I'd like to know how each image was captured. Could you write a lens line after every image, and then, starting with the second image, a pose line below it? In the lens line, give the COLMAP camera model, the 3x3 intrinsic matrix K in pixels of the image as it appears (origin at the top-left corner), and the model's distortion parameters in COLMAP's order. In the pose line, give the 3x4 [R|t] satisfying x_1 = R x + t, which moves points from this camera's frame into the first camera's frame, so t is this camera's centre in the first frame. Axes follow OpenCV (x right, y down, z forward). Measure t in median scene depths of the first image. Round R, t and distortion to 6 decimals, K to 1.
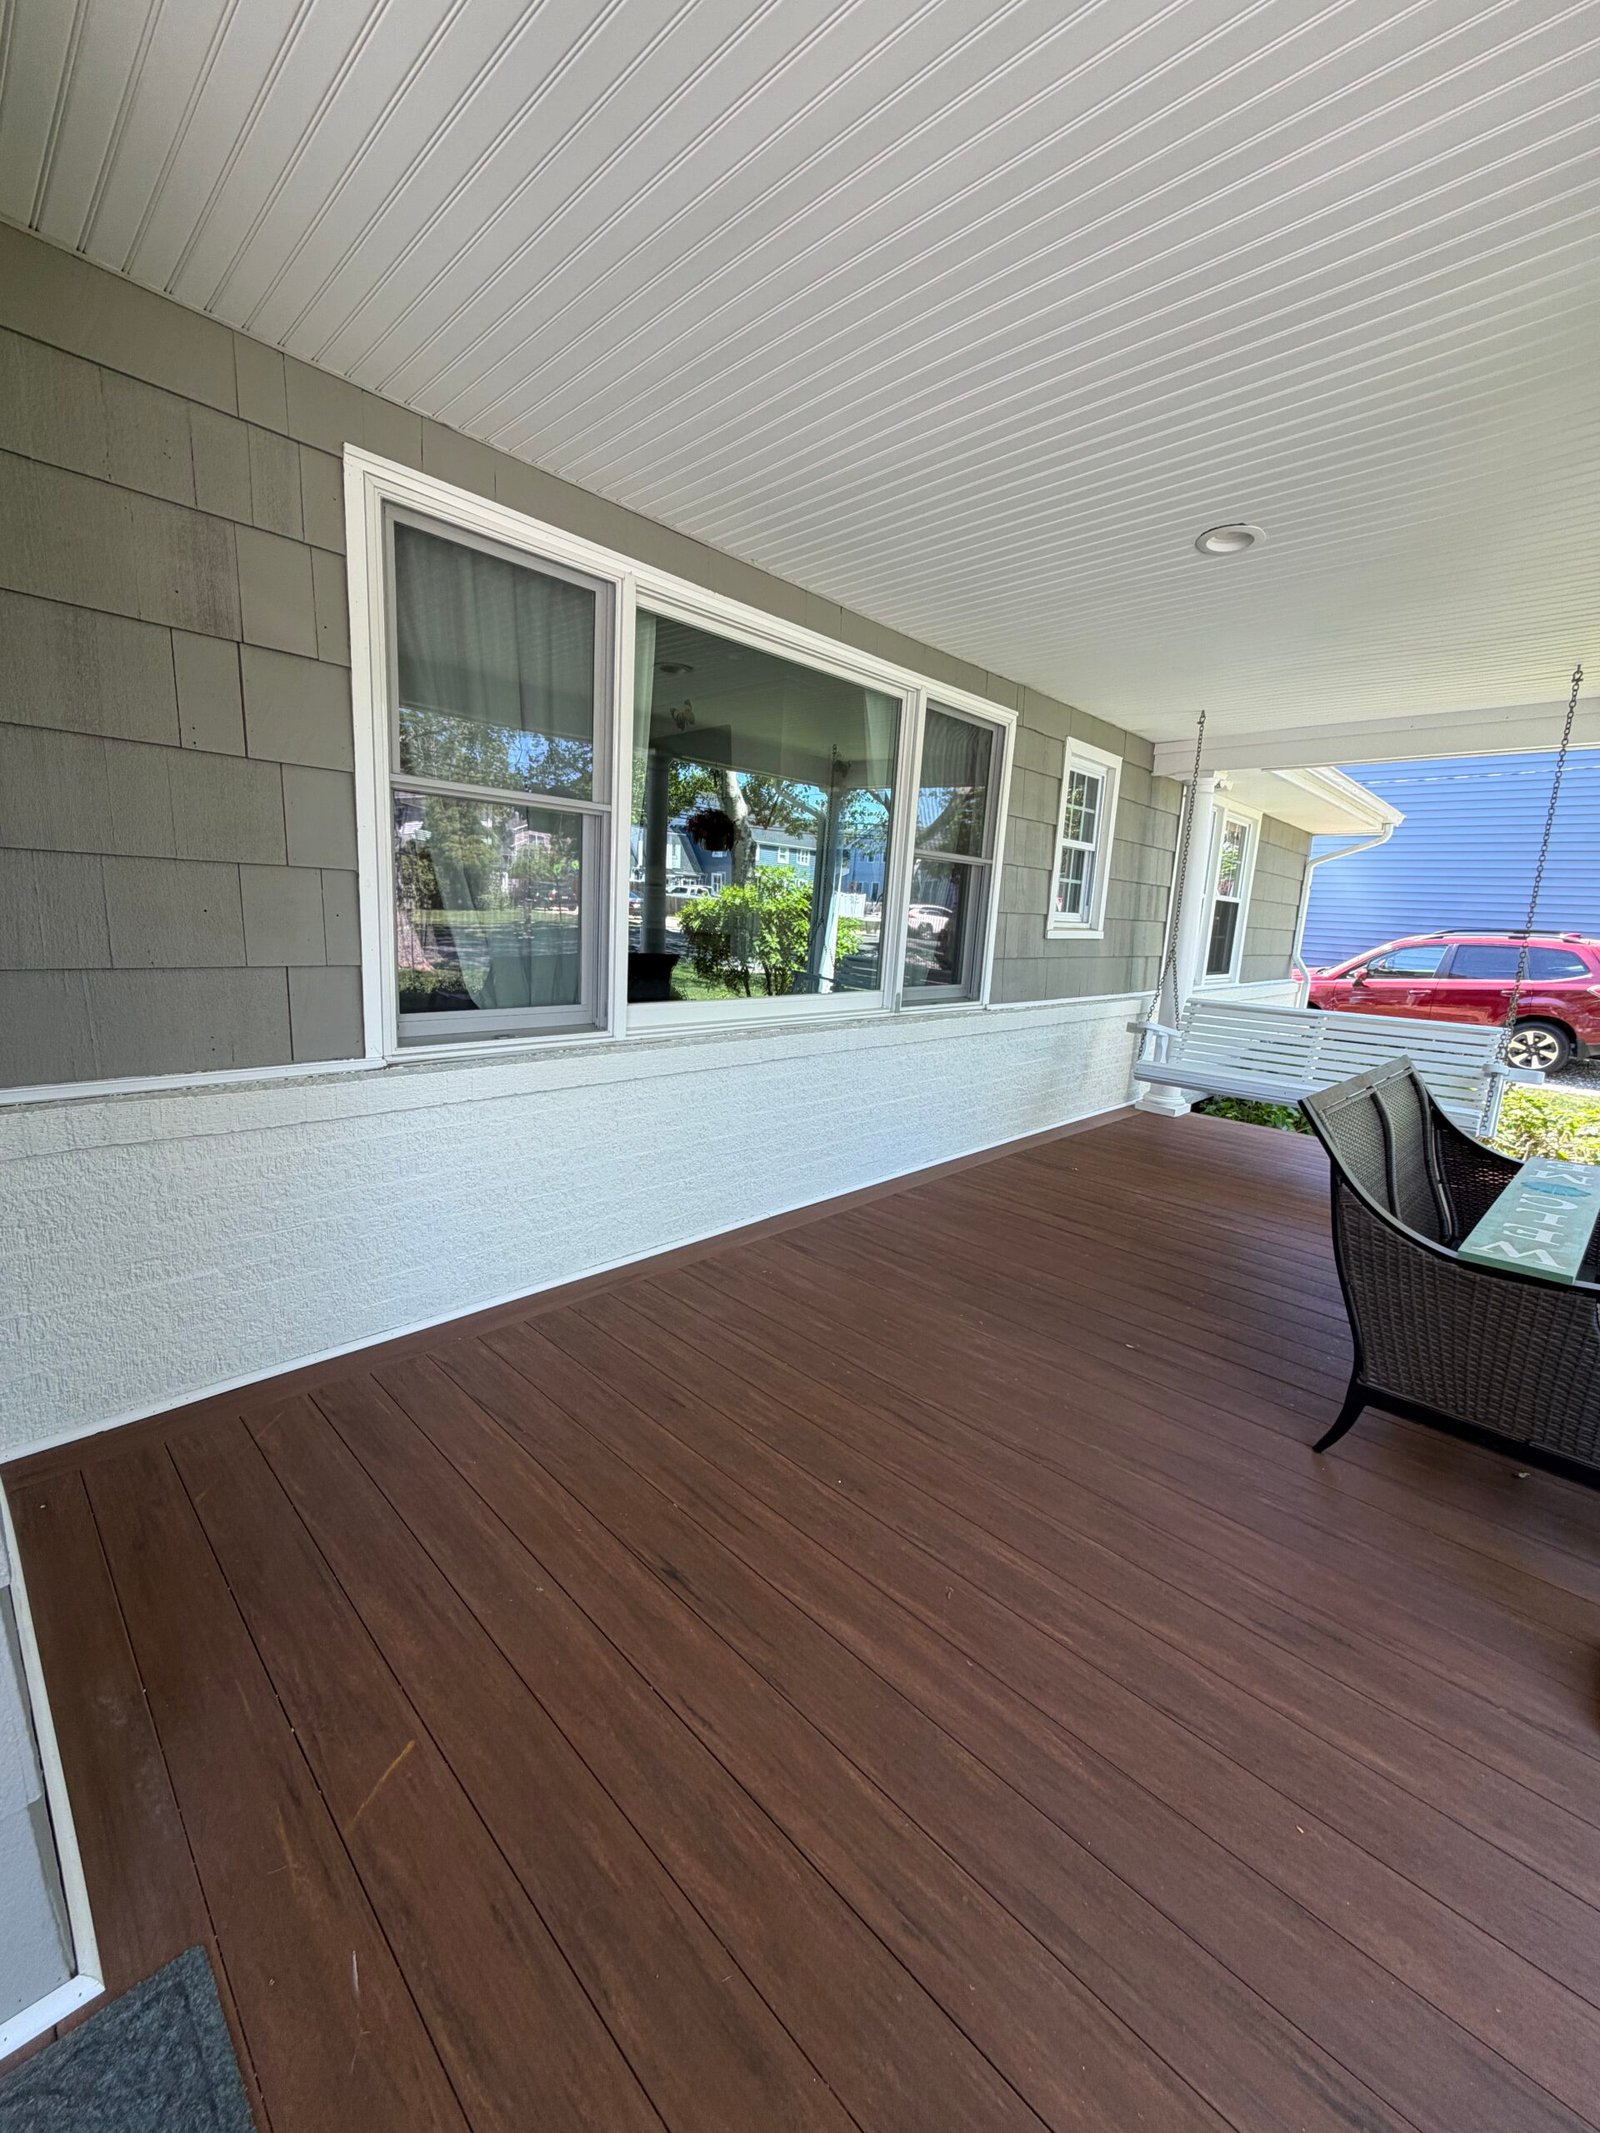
lens RADIAL K [[854.2, 0, 797.1], [0, 854.2, 1060.4], [0, 0, 1]] dist [0.001773, 0.000552]
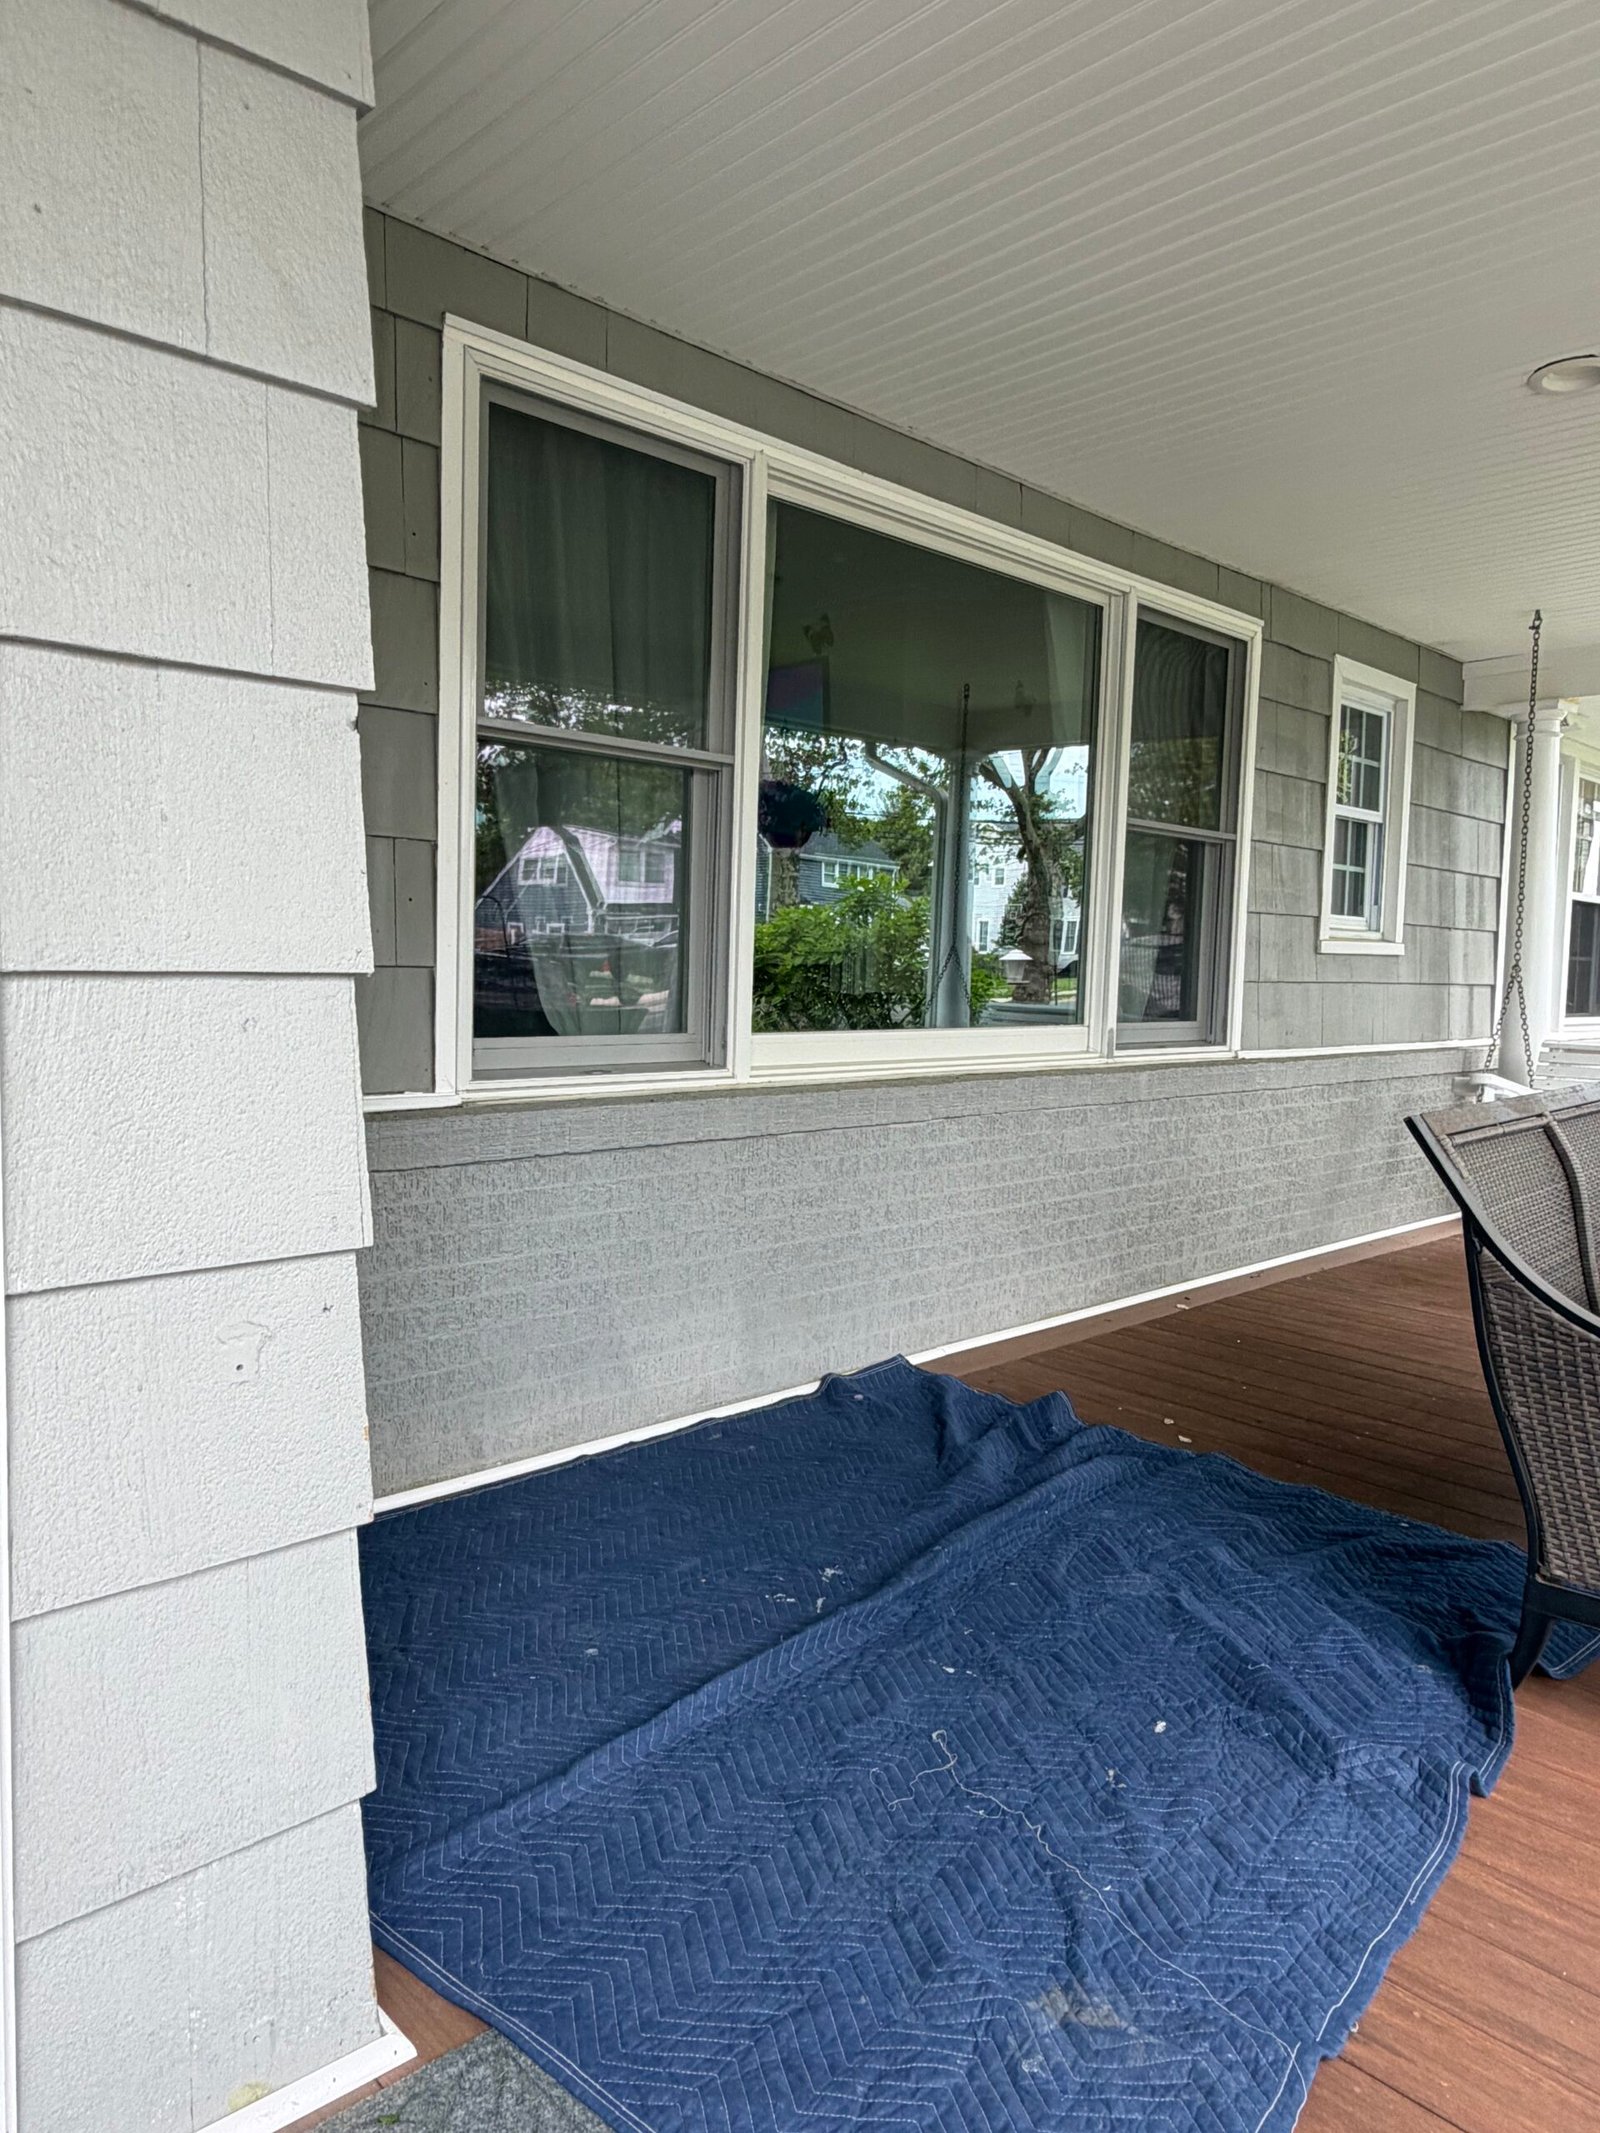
lens RADIAL K [[1470.8, 0, 800.0], [0, 1470.8, 1066.5], [0, 0, 1]] dist [-0.042908, 0.113166]
pose [[0.999292, -0.025218, -0.027910, -0.099820], [0.021966, 0.993549, -0.111260, 0.077773], [0.030536, 0.110568, 0.993399, -0.154624]]
